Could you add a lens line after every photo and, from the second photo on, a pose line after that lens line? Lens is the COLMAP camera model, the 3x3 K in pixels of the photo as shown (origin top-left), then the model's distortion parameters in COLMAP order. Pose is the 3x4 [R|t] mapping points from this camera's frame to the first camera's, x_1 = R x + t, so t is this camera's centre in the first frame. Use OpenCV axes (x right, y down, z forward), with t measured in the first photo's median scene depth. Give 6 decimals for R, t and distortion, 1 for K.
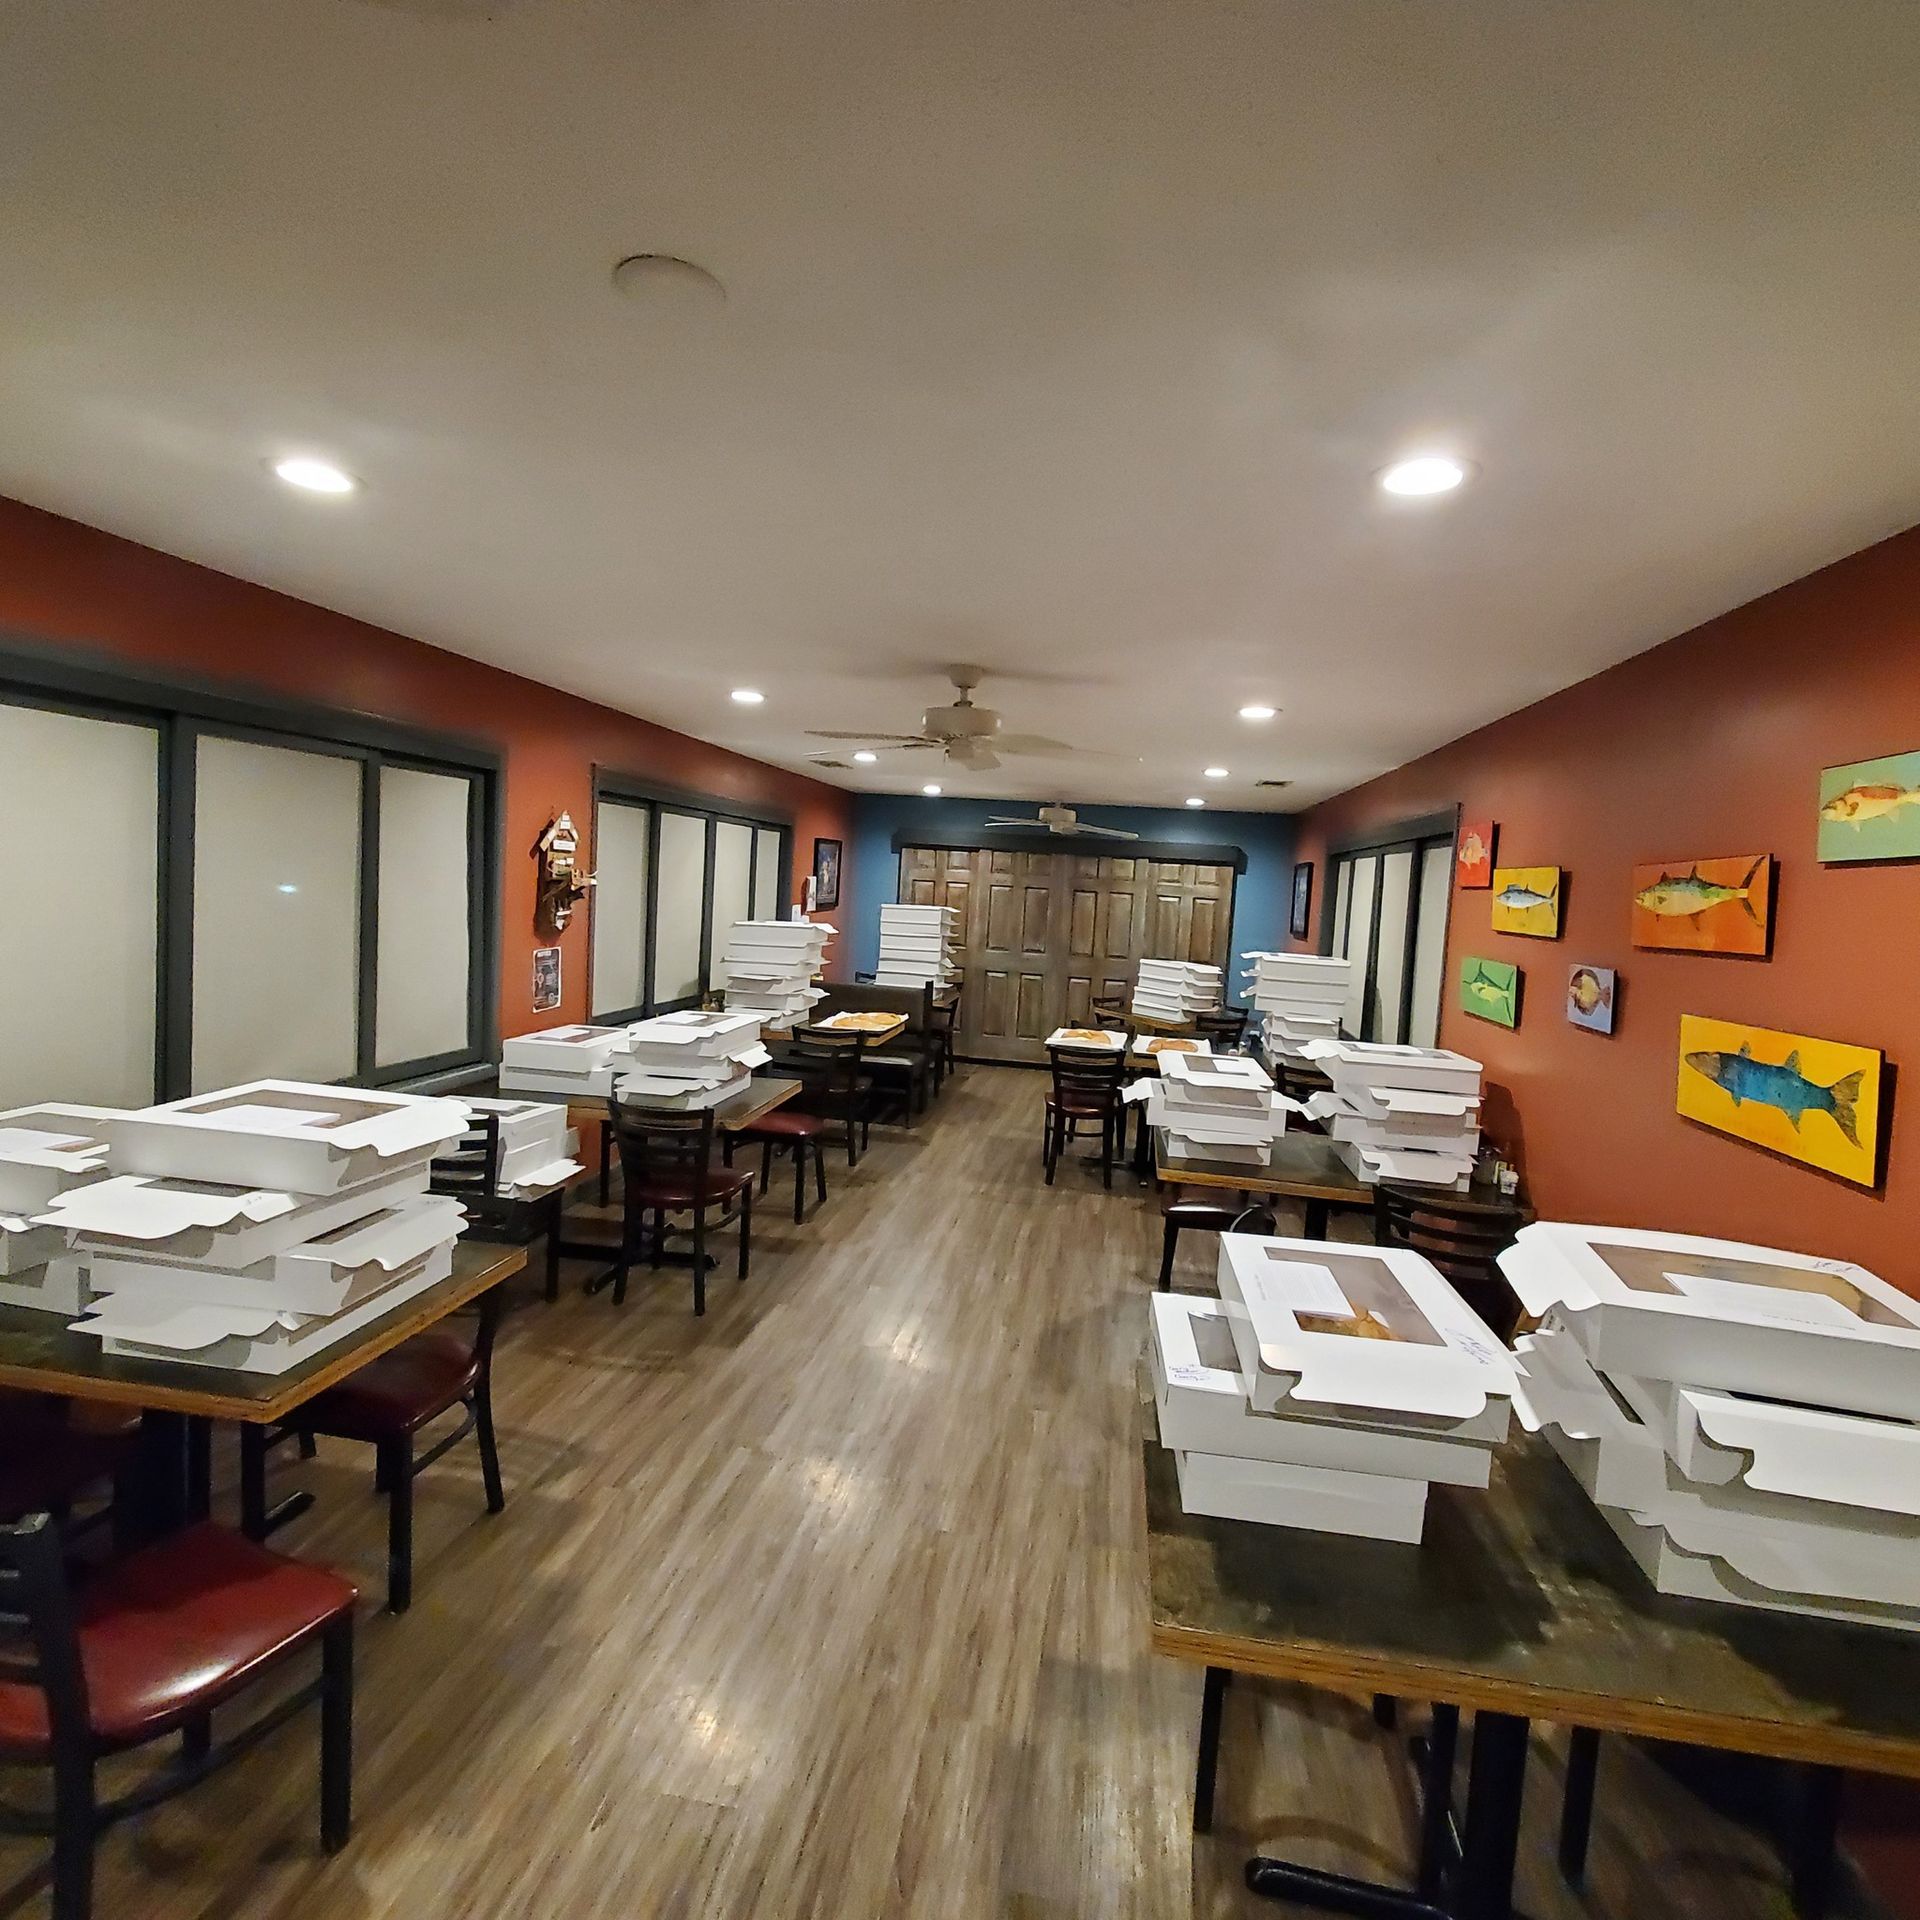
lens RADIAL K [[1037.4, 0, 960.4], [0, 1037.4, 960.6], [0, 0, 1]] dist [-0.000075, 0.000044]
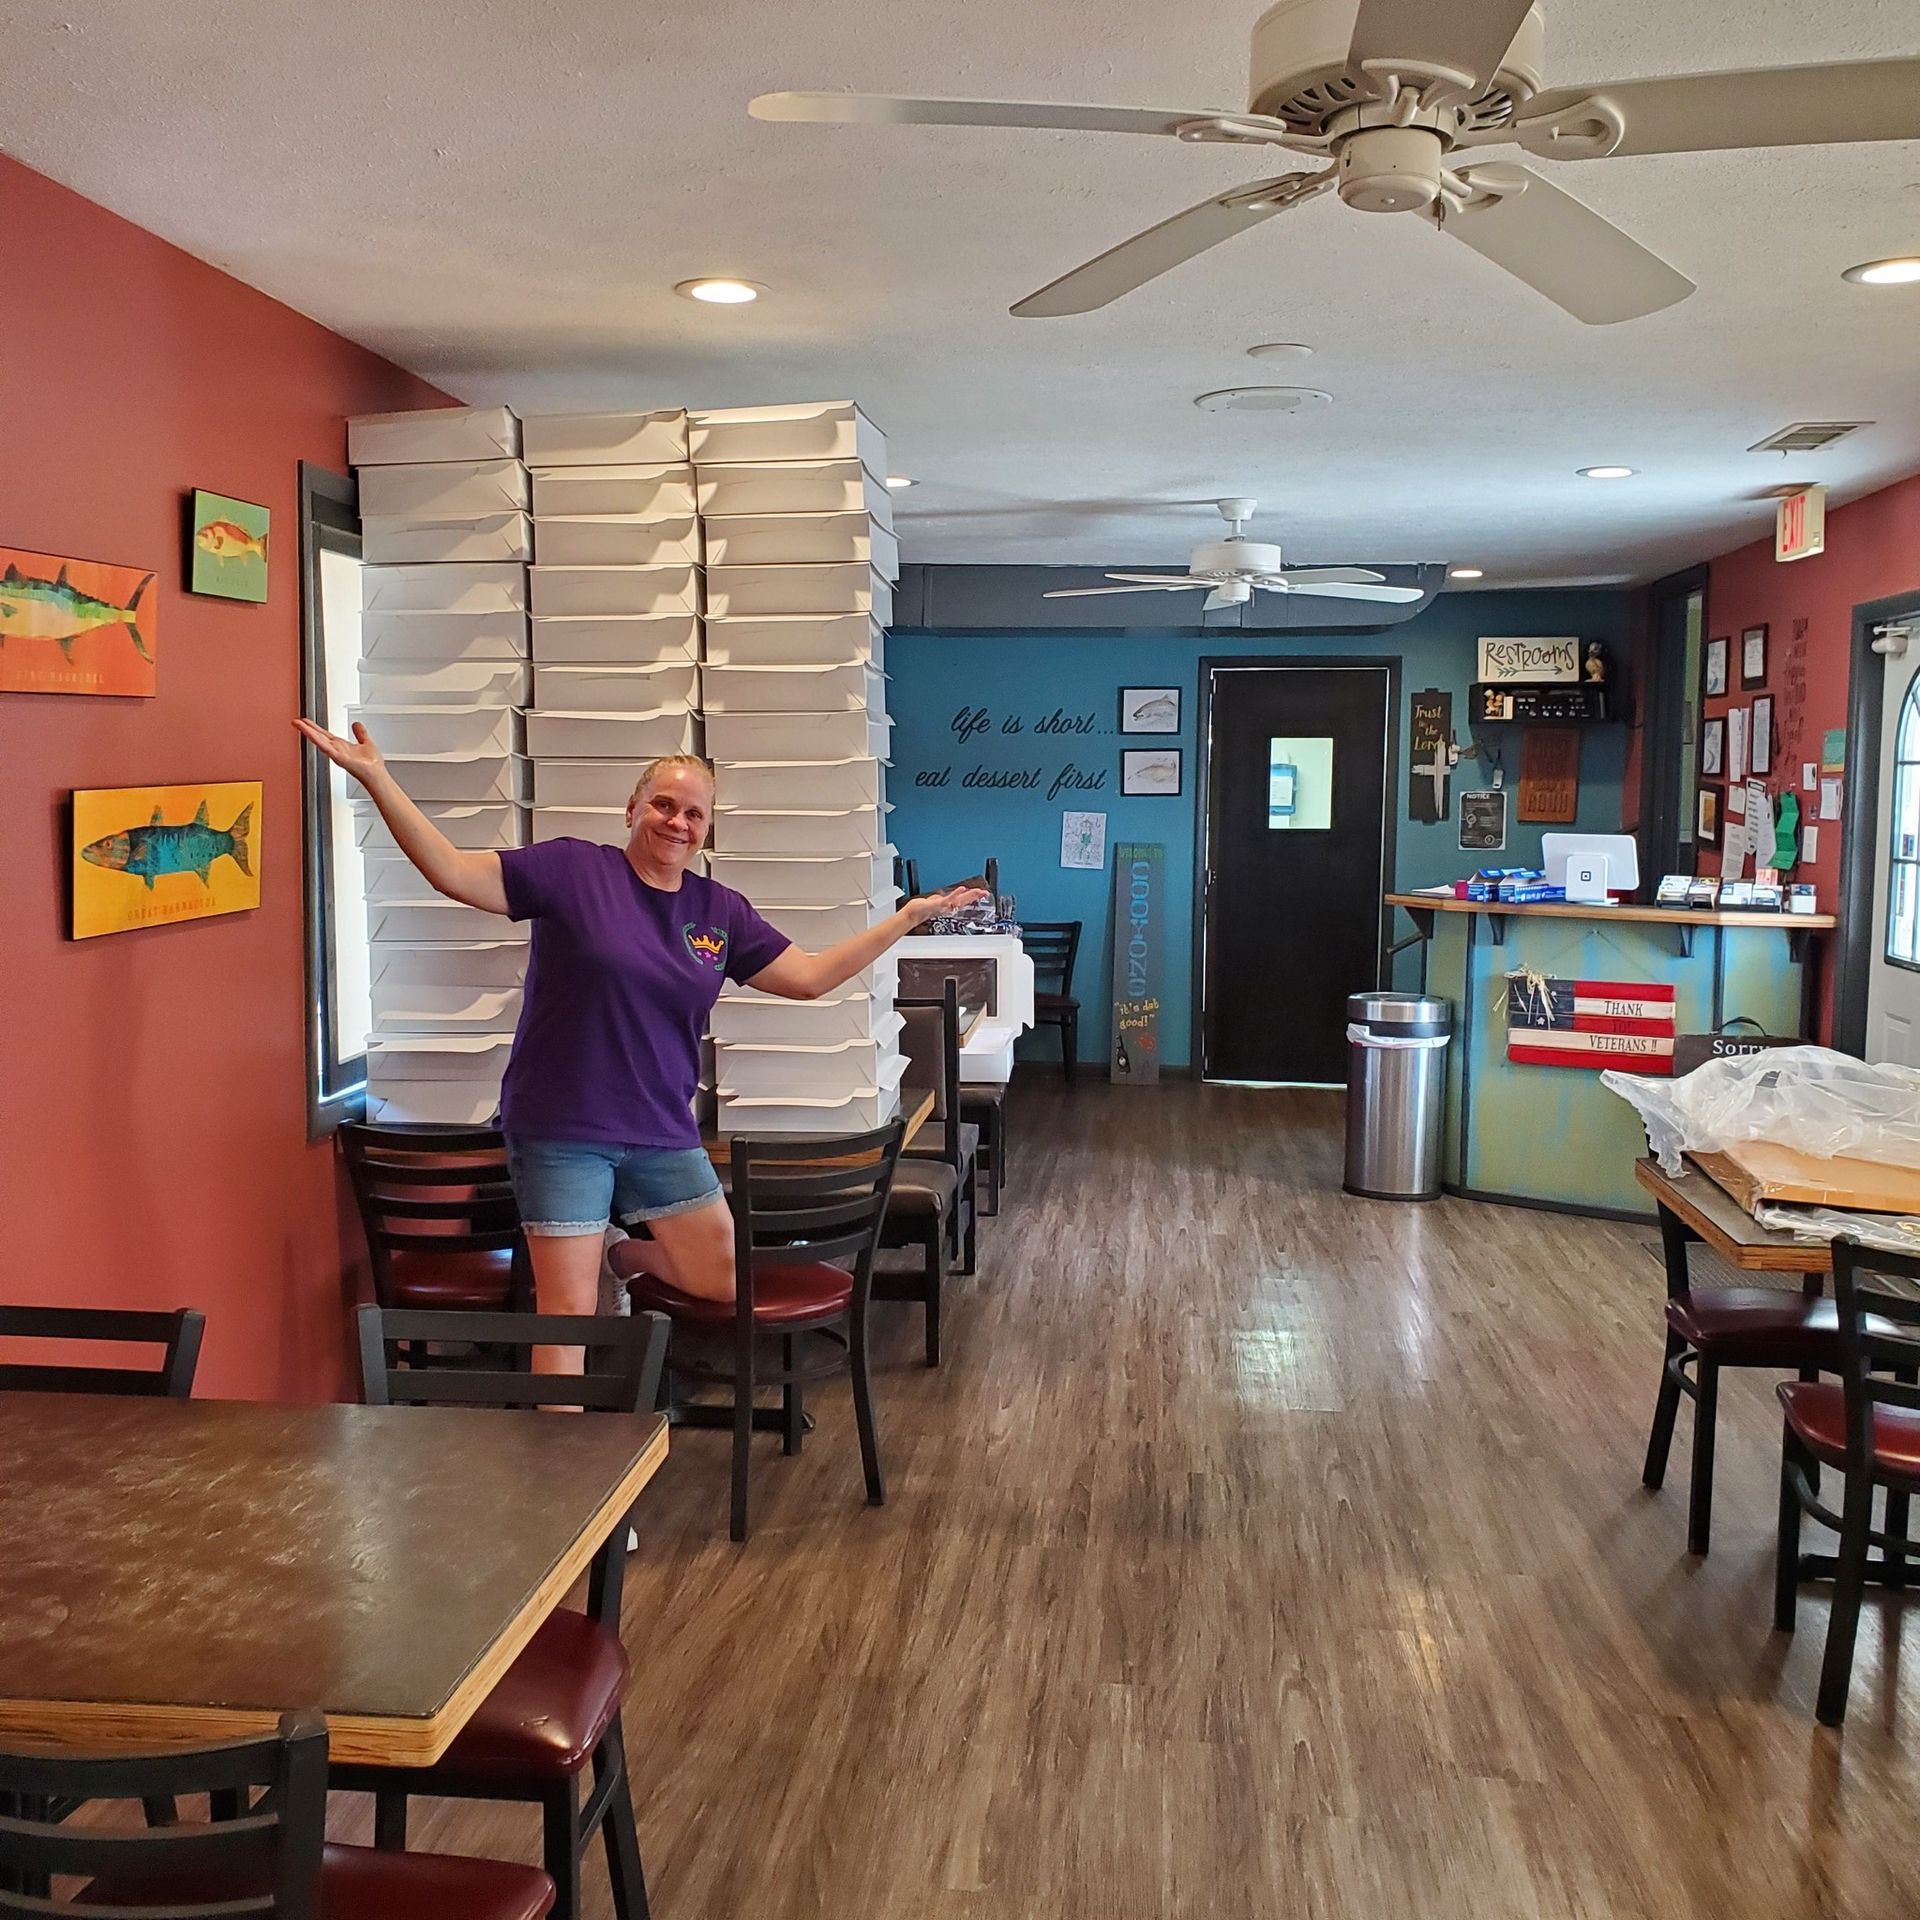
lens RADIAL K [[2124.1, 0, 957.5], [0, 2124.1, 959.5], [0, 0, 1]] dist [0.009126, 0.000000]
pose [[-0.995761, -0.063323, -0.066710, 0.222464], [-0.073326, 0.984367, 0.160138, -0.105629], [0.055526, 0.164351, -0.984838, 2.468063]]
